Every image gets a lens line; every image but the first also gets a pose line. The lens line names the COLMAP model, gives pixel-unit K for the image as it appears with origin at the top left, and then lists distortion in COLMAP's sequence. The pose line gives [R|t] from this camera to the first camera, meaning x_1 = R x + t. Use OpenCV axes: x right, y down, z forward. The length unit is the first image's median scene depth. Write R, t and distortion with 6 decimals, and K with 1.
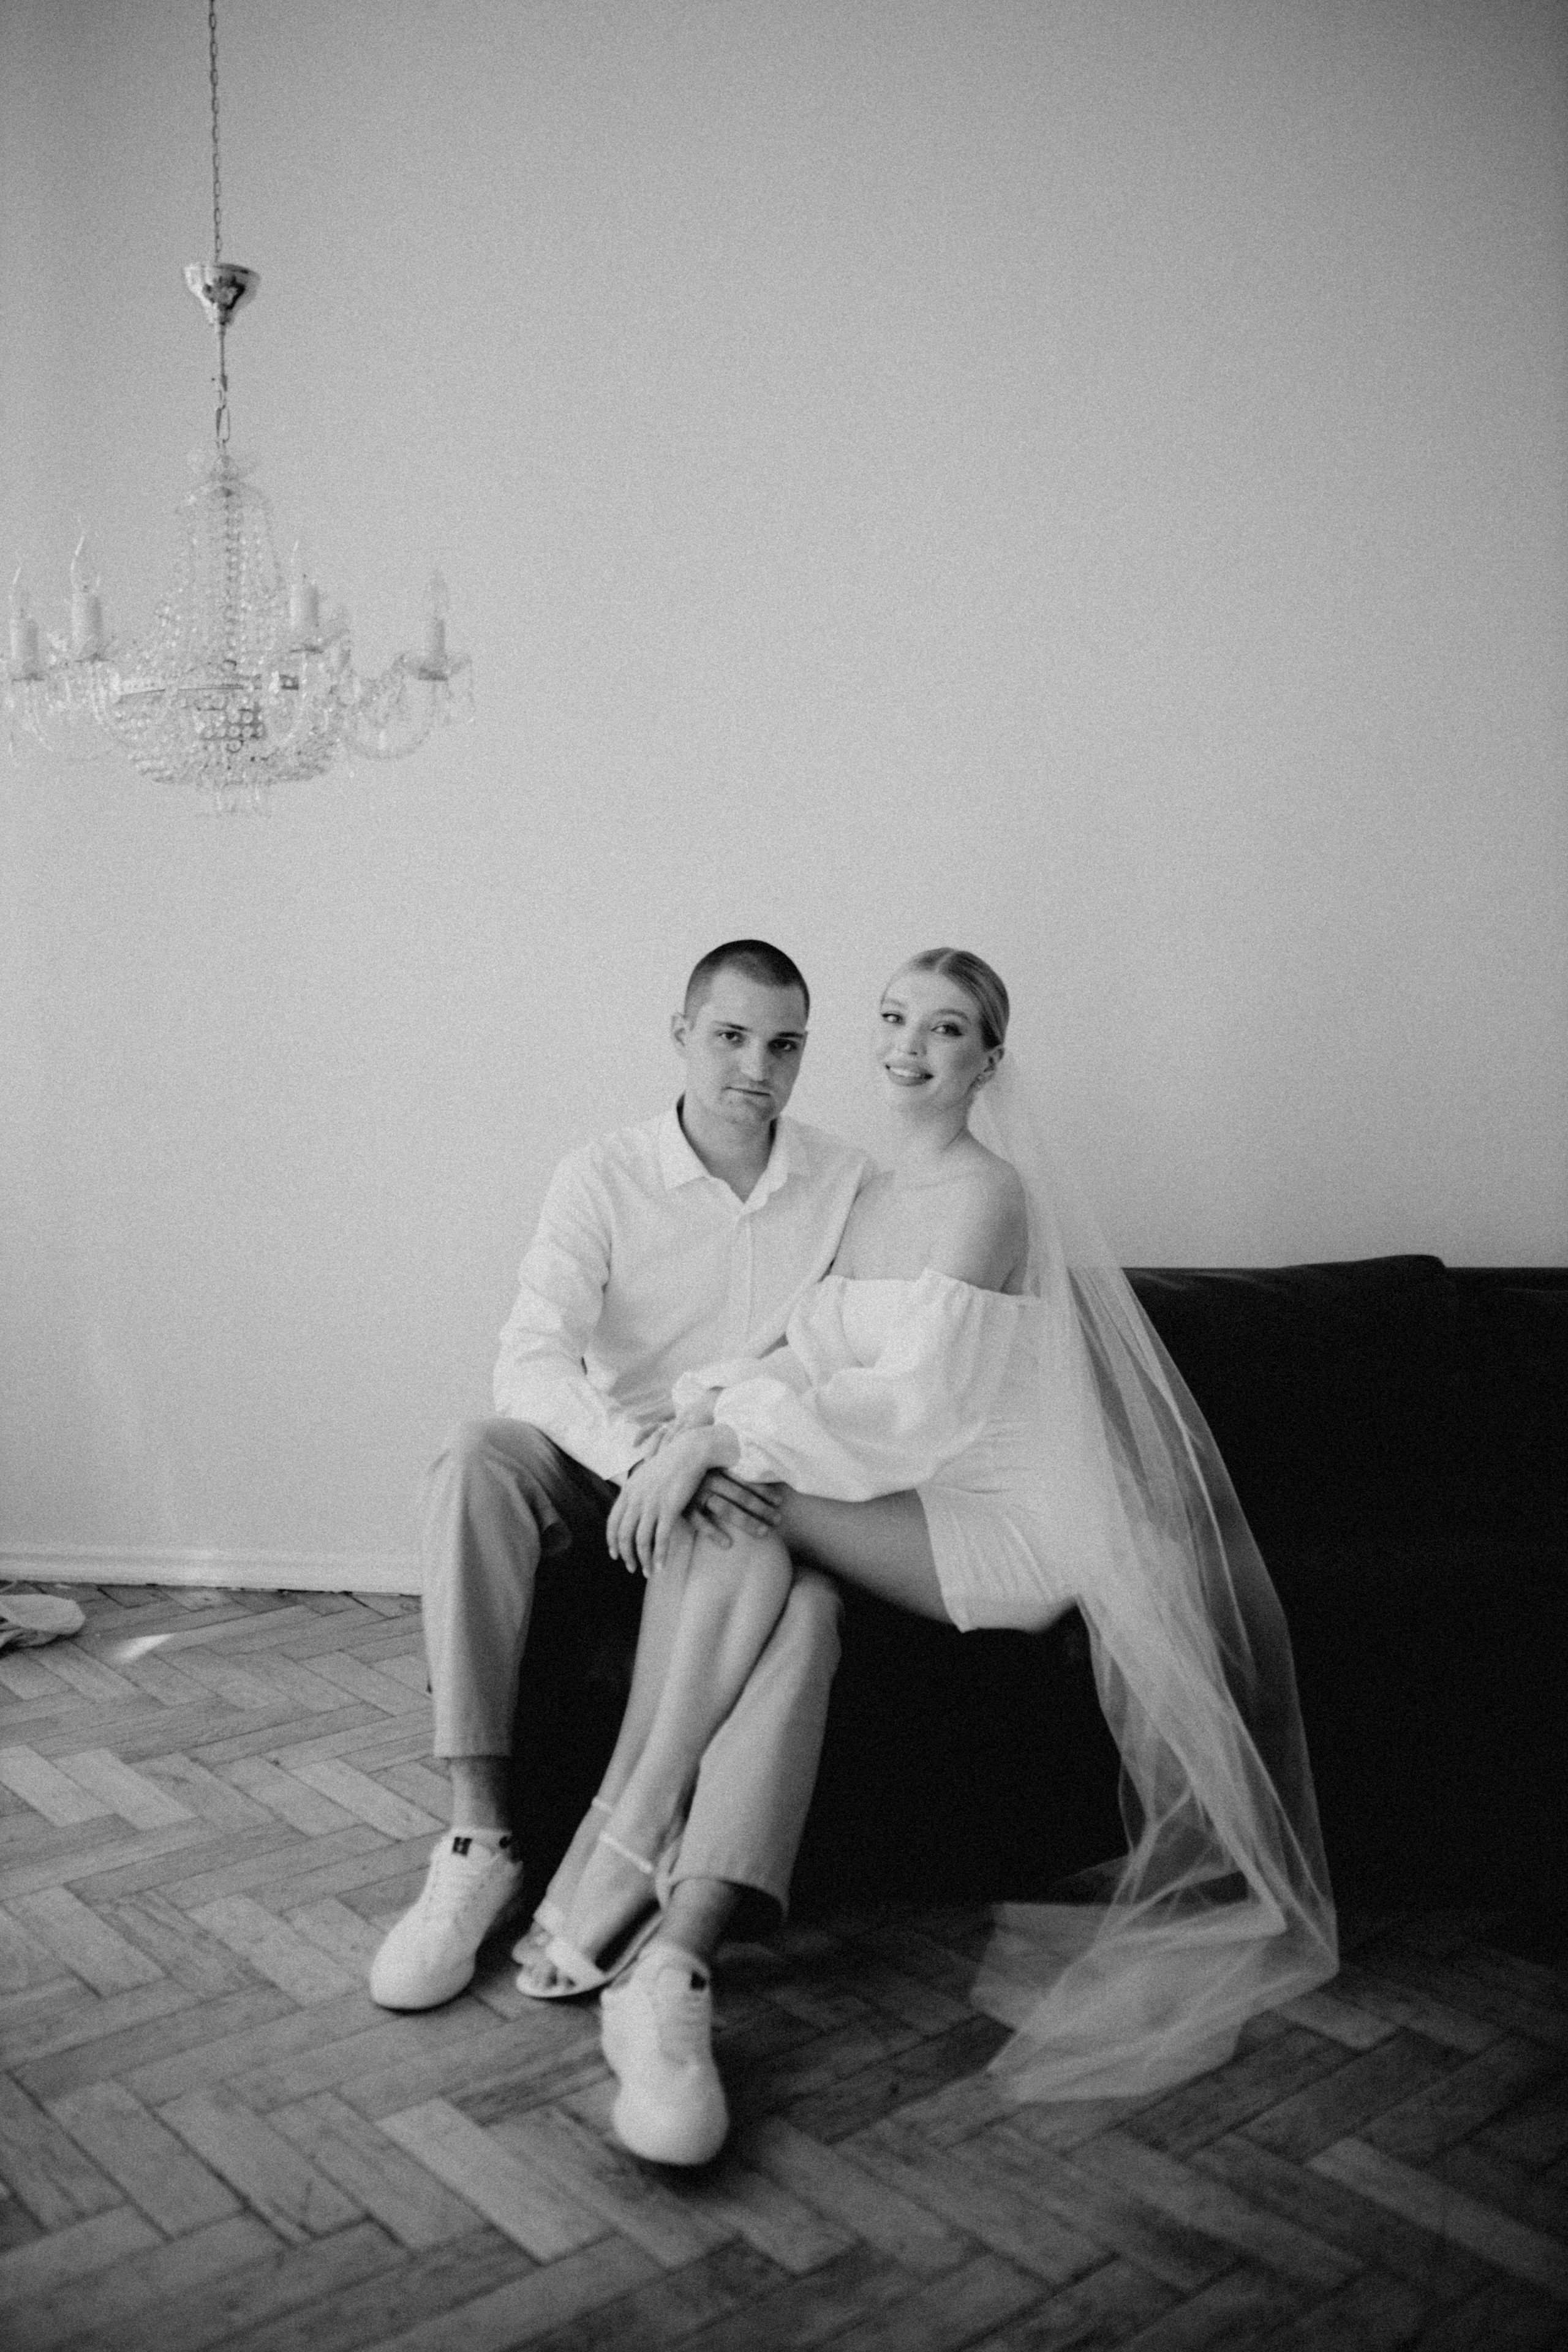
lens RADIAL K [[2180.4, 0, 775.5], [0, 2180.4, 1179.8], [0, 0, 1]] dist [-0.026097, 0.000000]
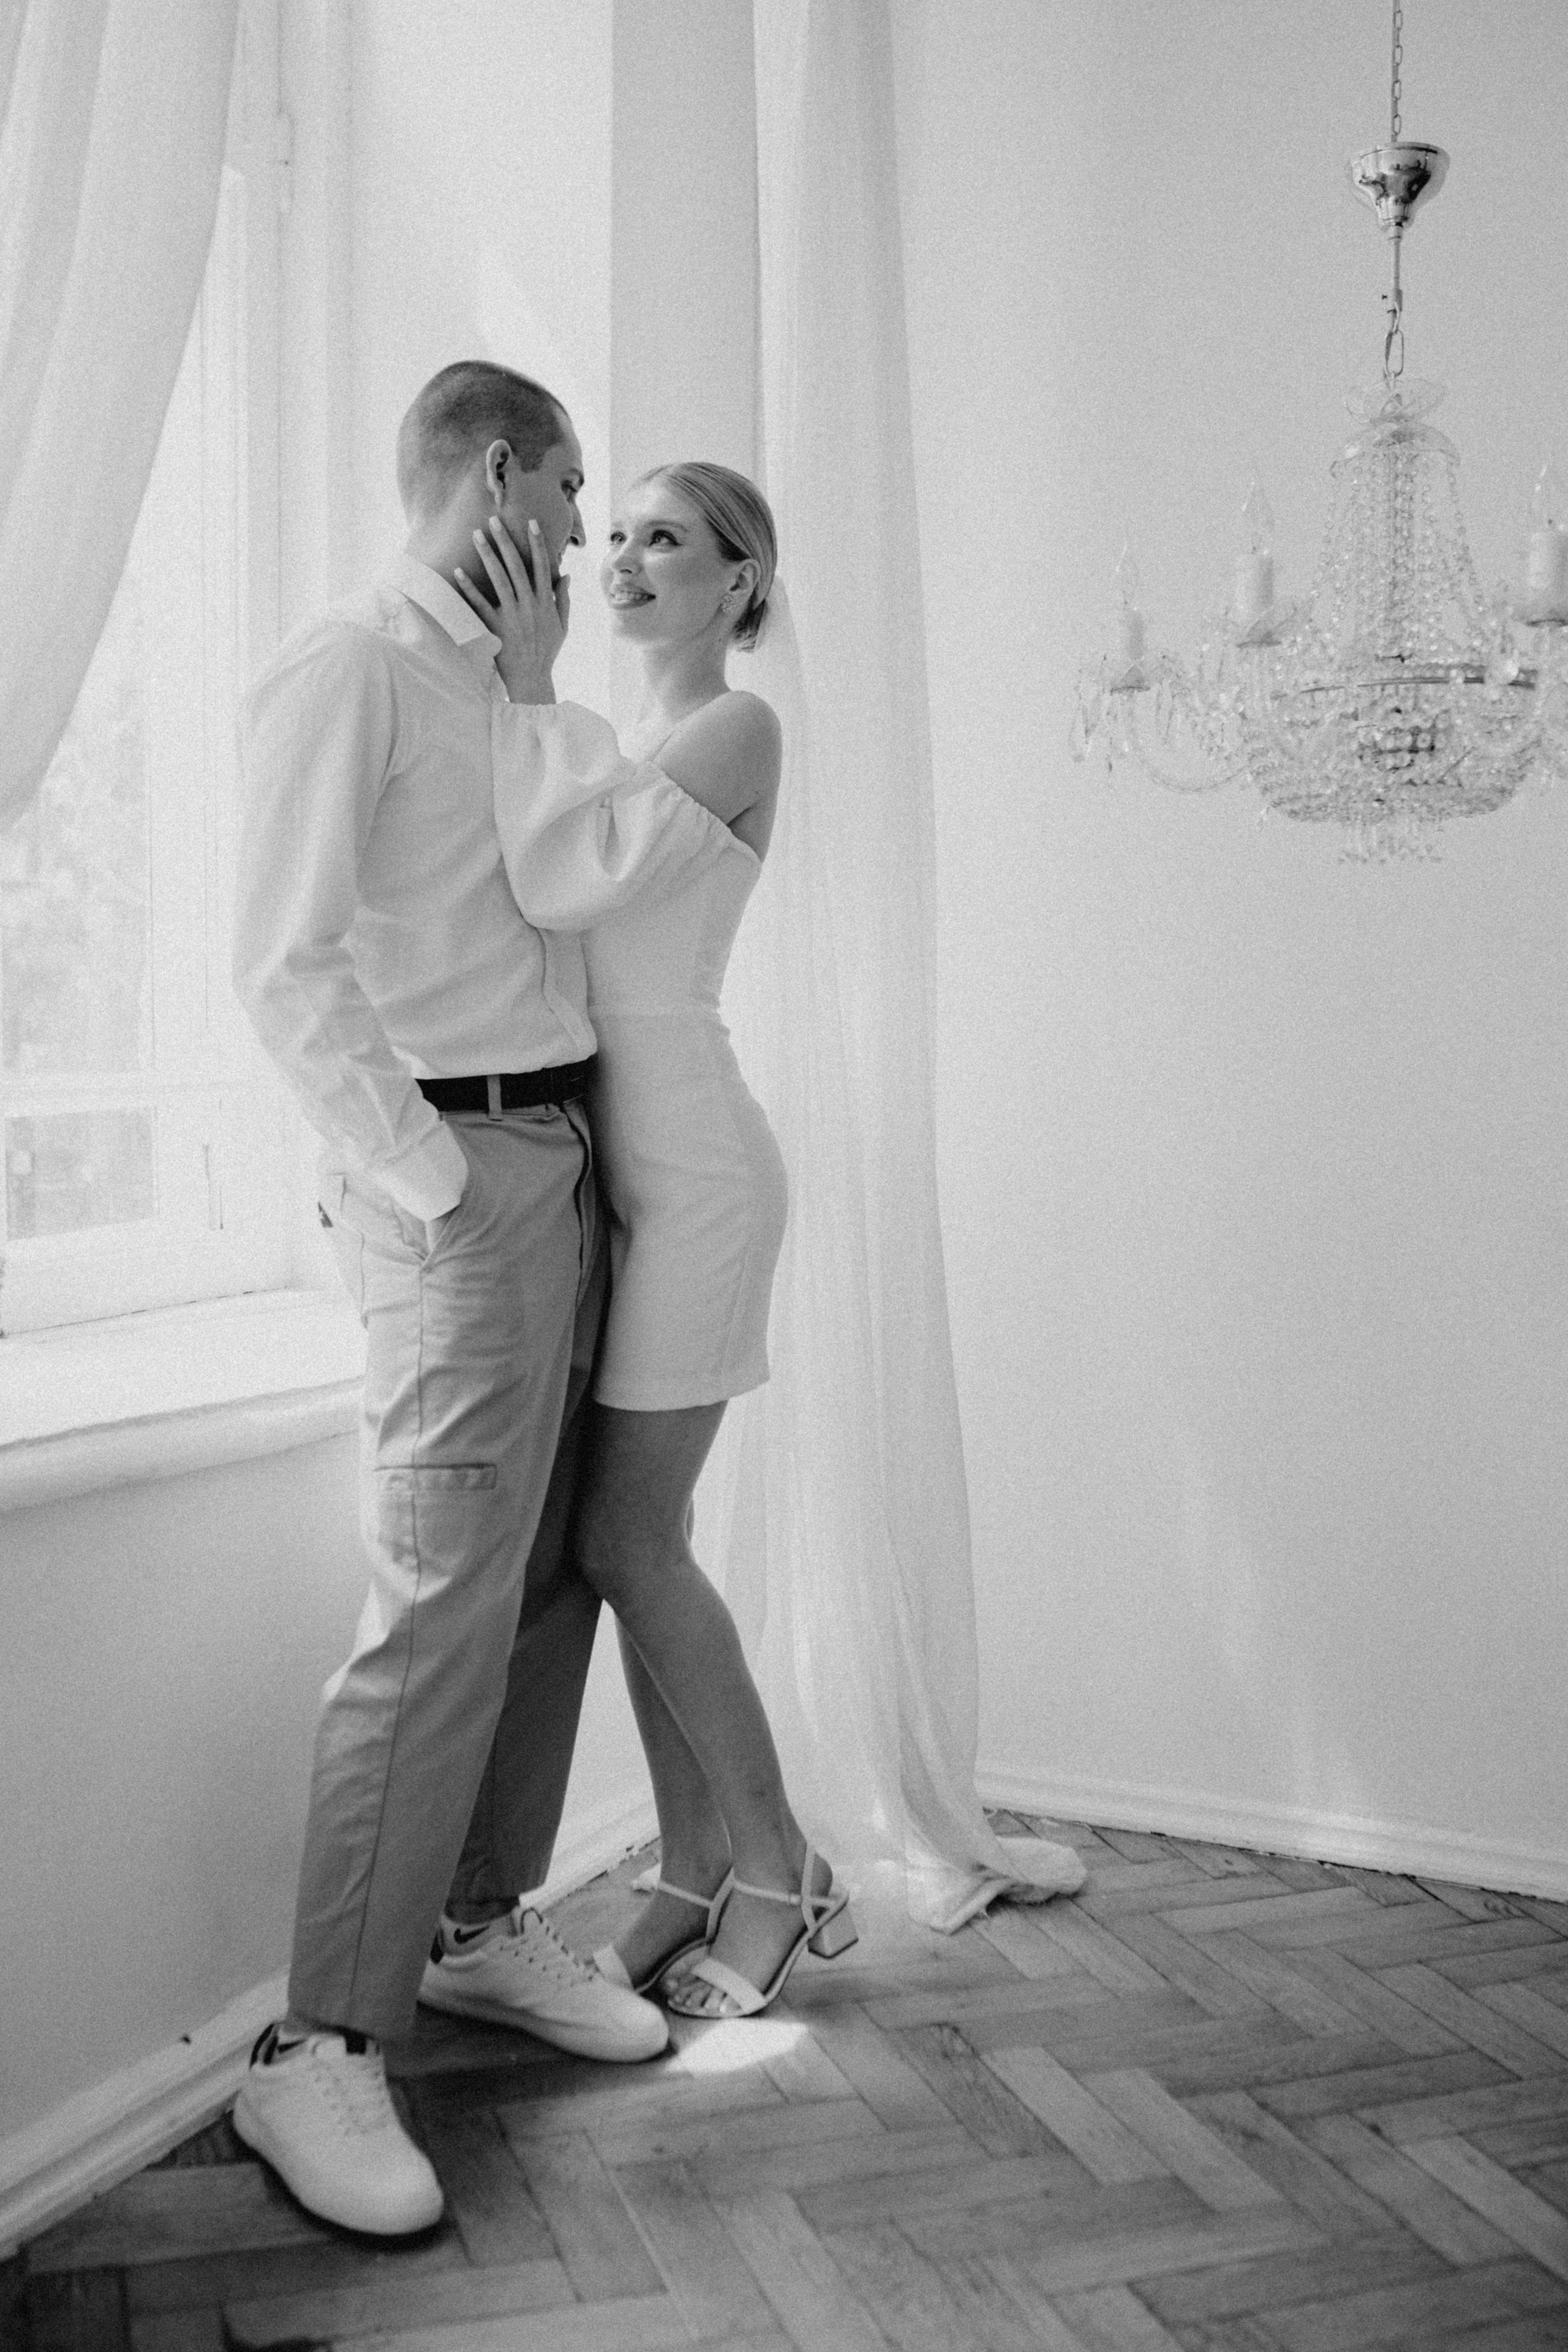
lens RADIAL K [[2180.4, 0, 773.9], [0, 2180.4, 1178.5], [0, 0, 1]] dist [-0.026097, 0.000000]
pose [[0.930033, 0.021466, -0.366849, -0.167749], [-0.050201, 0.996355, -0.068969, 0.006761], [0.364031, 0.082560, 0.927720, 0.228008]]
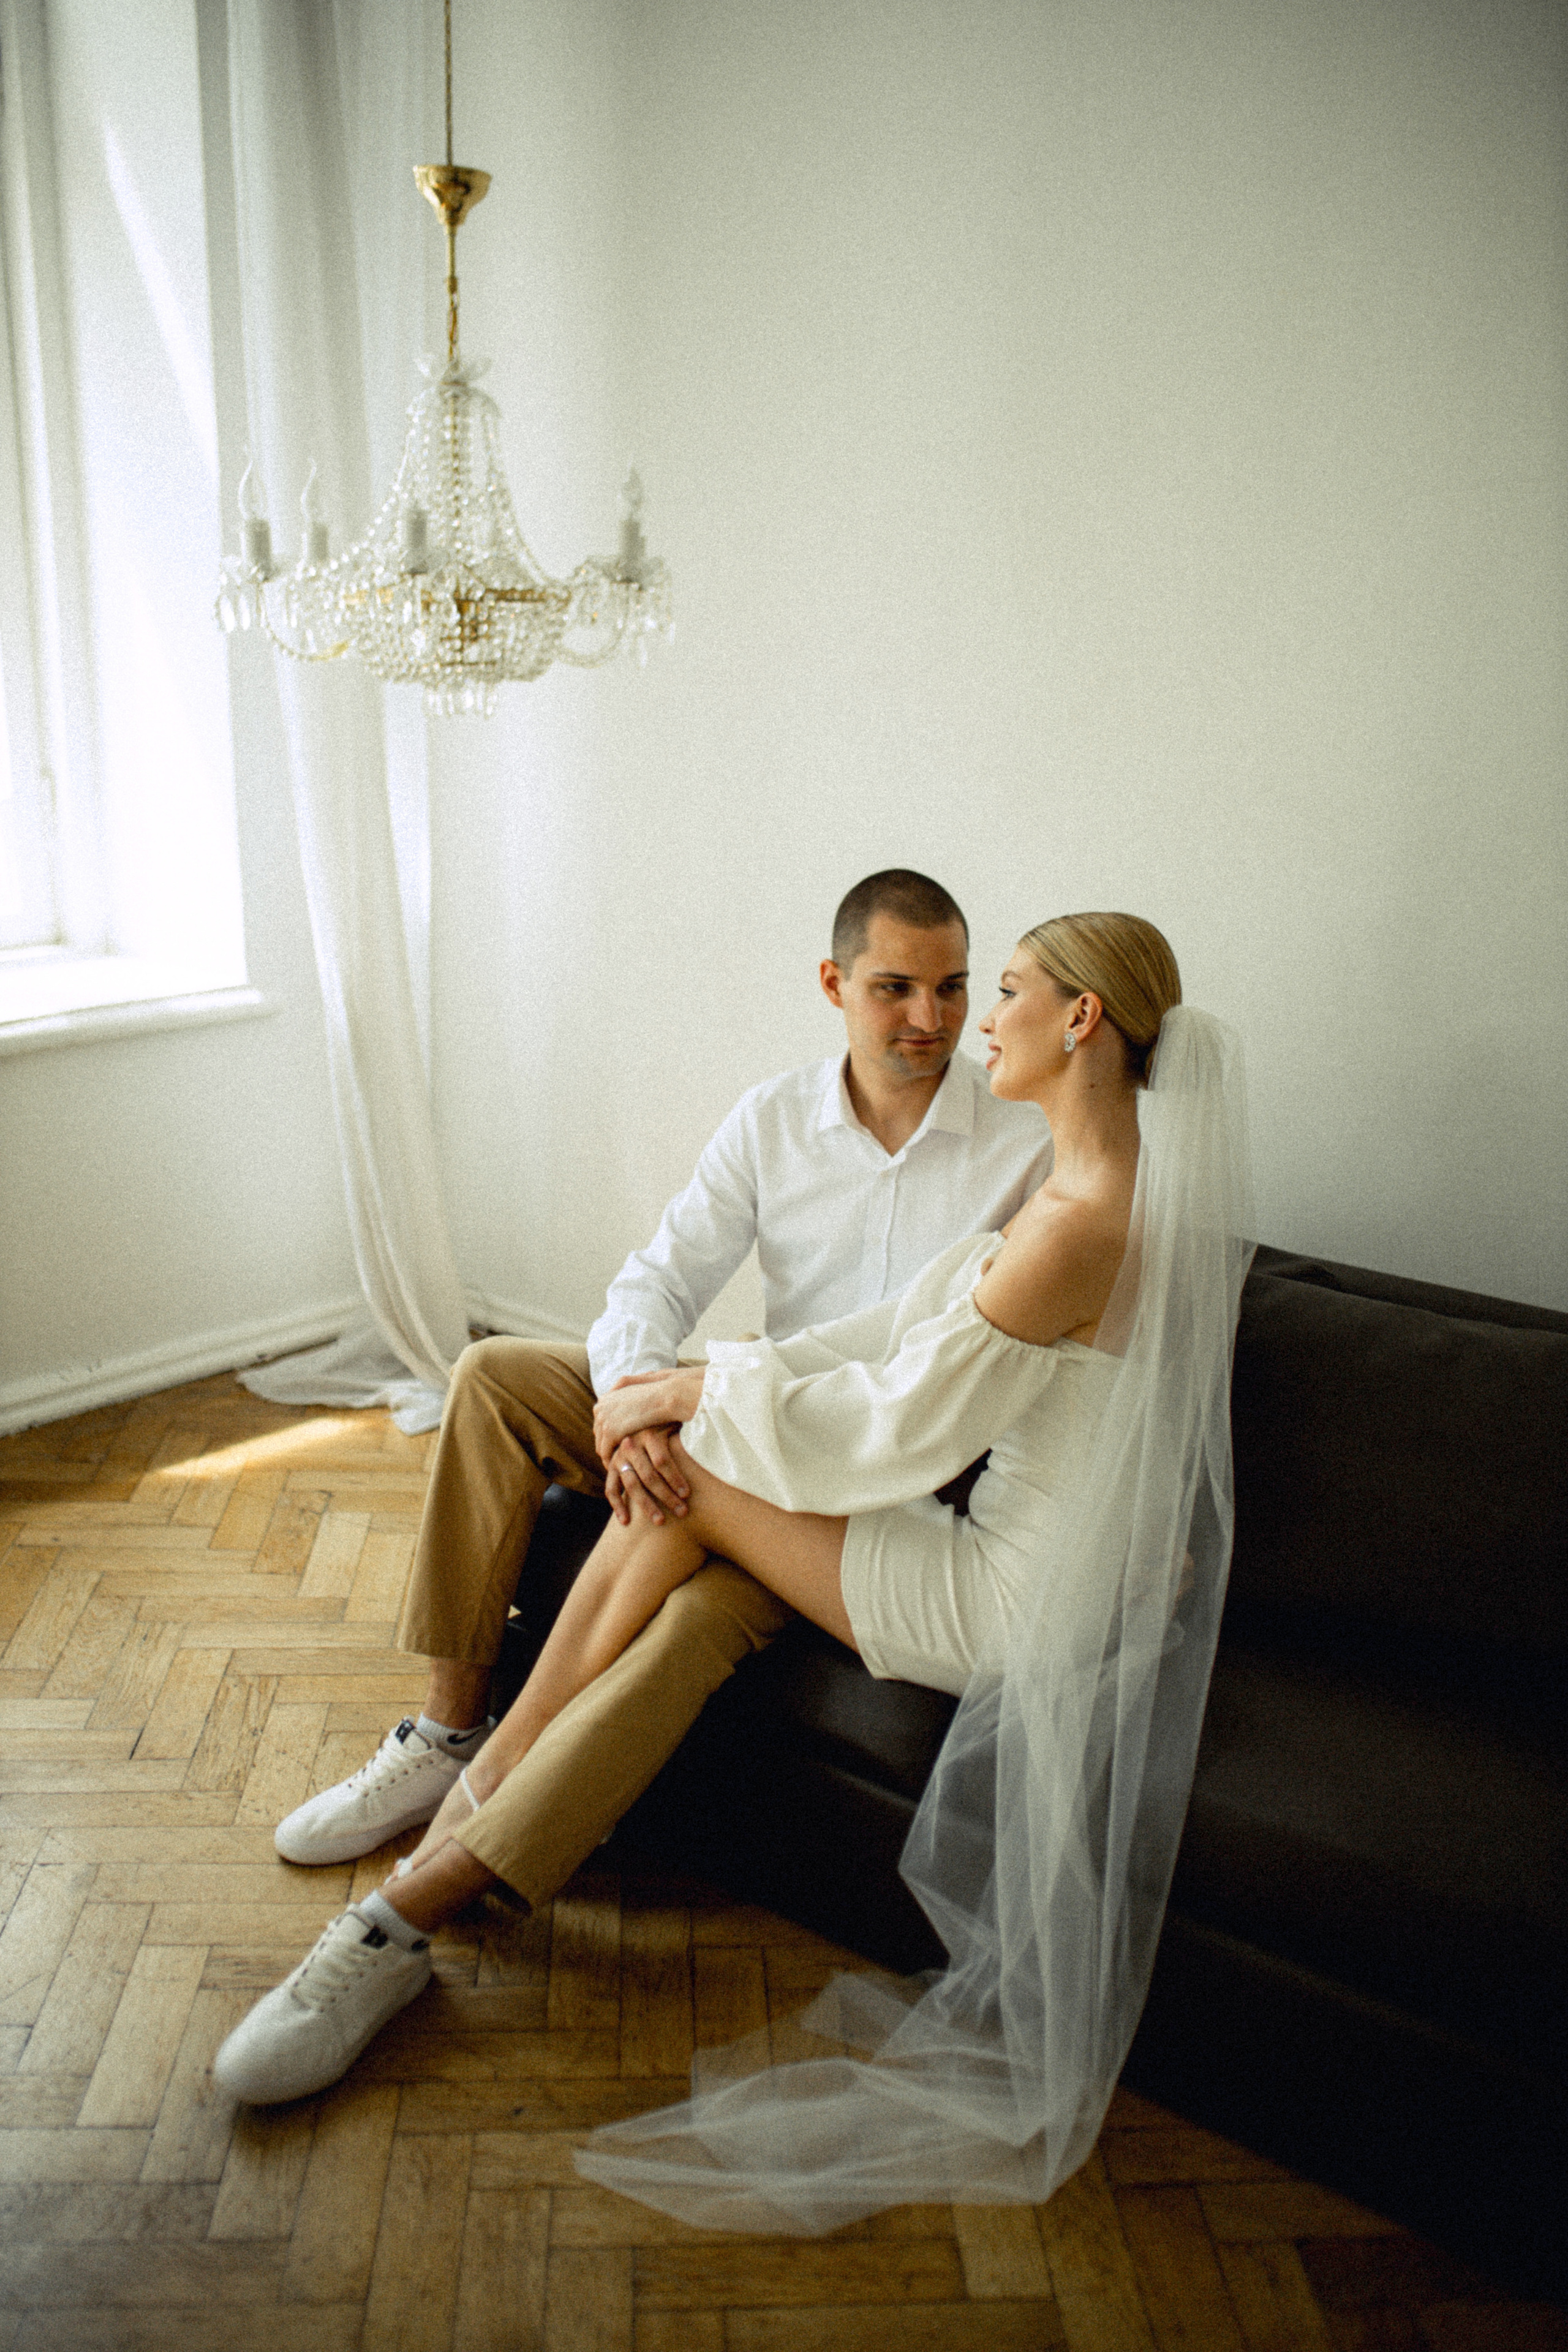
lens RADIAL K [[2180.4, 0, 775.3], [0, 2180.4, 1174.6], [0, 0, 1]] dist [-0.026097, 0.000000]
pose [[0.801190, 0.166765, -0.574703, 0.504254], [-0.094738, 0.983620, 0.153350, -0.126086], [0.590863, -0.068416, 0.803866, 0.241472]]
